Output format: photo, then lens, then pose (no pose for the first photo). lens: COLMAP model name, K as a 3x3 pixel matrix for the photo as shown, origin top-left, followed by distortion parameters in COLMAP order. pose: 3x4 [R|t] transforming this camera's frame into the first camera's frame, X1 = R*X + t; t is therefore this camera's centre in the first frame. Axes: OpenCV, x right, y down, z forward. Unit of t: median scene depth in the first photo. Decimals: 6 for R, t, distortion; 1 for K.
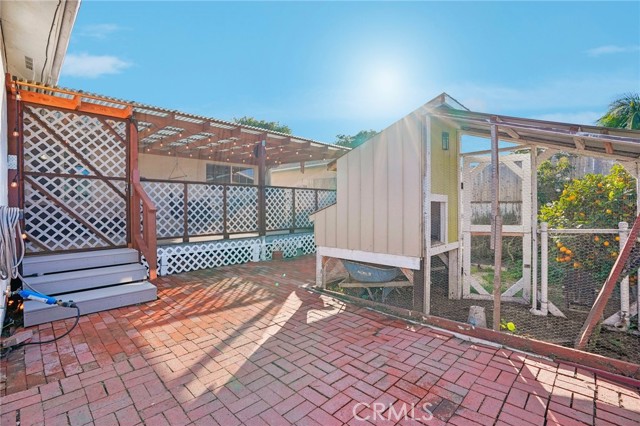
lens RADIAL K [[297.5, 0, 321.1], [0, 297.5, 211.8], [0, 0, 1]] dist [-0.034353, -0.000374]
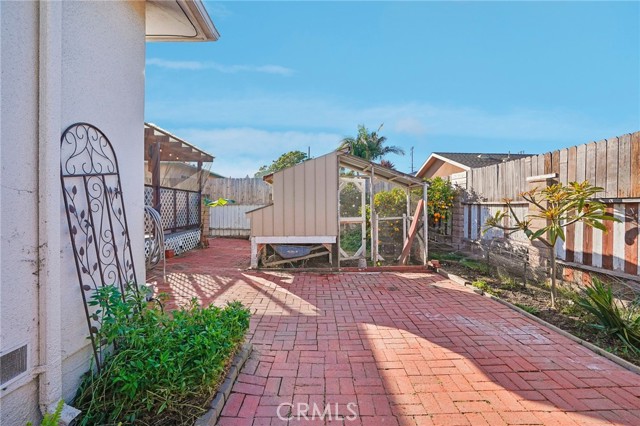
lens RADIAL K [[297.5, 0, 319.3], [0, 297.5, 210.9], [0, 0, 1]] dist [-0.034353, -0.000374]
pose [[0.711685, -0.012440, 0.702389, -0.931025], [0.013488, 0.999901, 0.004043, -0.002286], [-0.702369, 0.006596, 0.711782, -0.176521]]
